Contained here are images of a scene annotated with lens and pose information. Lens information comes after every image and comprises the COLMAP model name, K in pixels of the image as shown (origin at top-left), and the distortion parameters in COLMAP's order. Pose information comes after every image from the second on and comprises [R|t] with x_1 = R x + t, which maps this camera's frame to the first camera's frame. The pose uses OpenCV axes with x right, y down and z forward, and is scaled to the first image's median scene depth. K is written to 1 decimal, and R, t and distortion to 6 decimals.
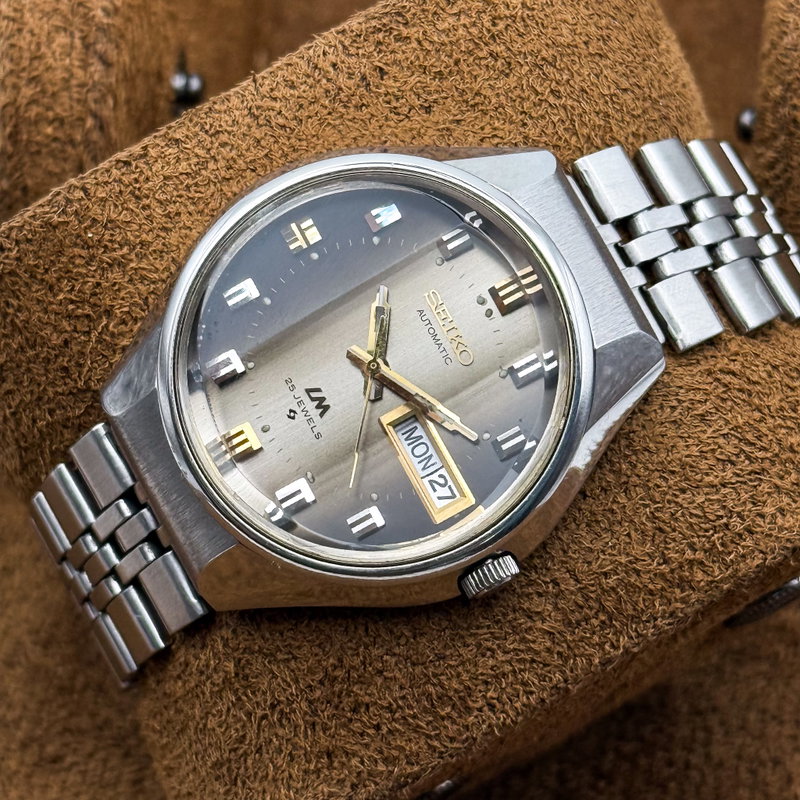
lens RADIAL K [[2444.7, 0, 392.4], [0, 2444.7, 396.7], [0, 0, 1]] dist [0.267994, 0.000000]
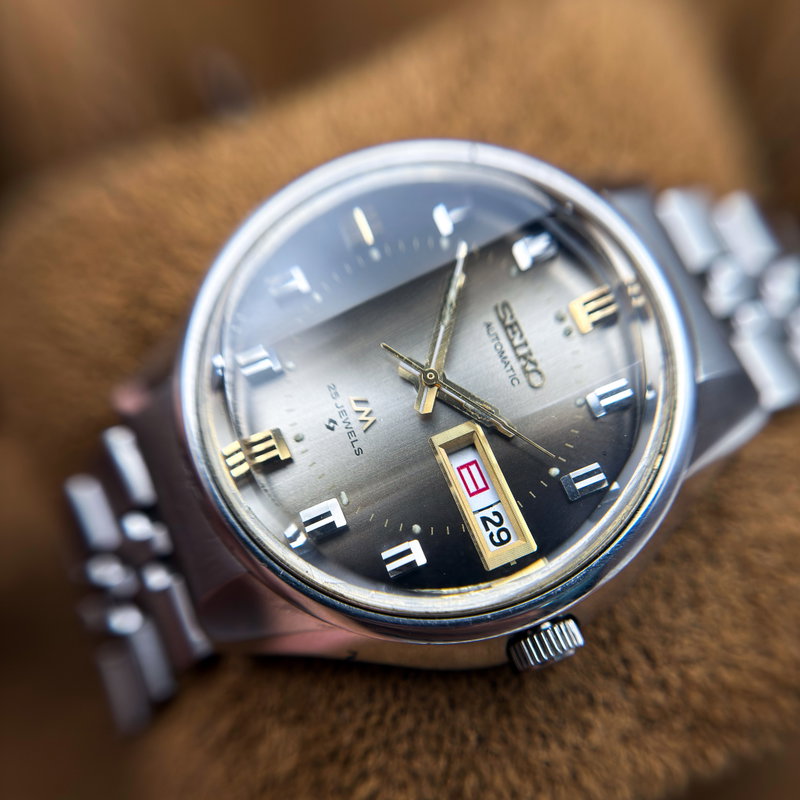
lens RADIAL K [[1007.0, 0, 404.6], [0, 1007.0, 404.4], [0, 0, 1]] dist [0.668989, 0.000000]
pose [[0.995130, 0.098238, -0.008056, -0.012848], [-0.098536, 0.989373, -0.106918, 0.036187], [-0.002533, 0.107191, 0.994235, 0.642789]]
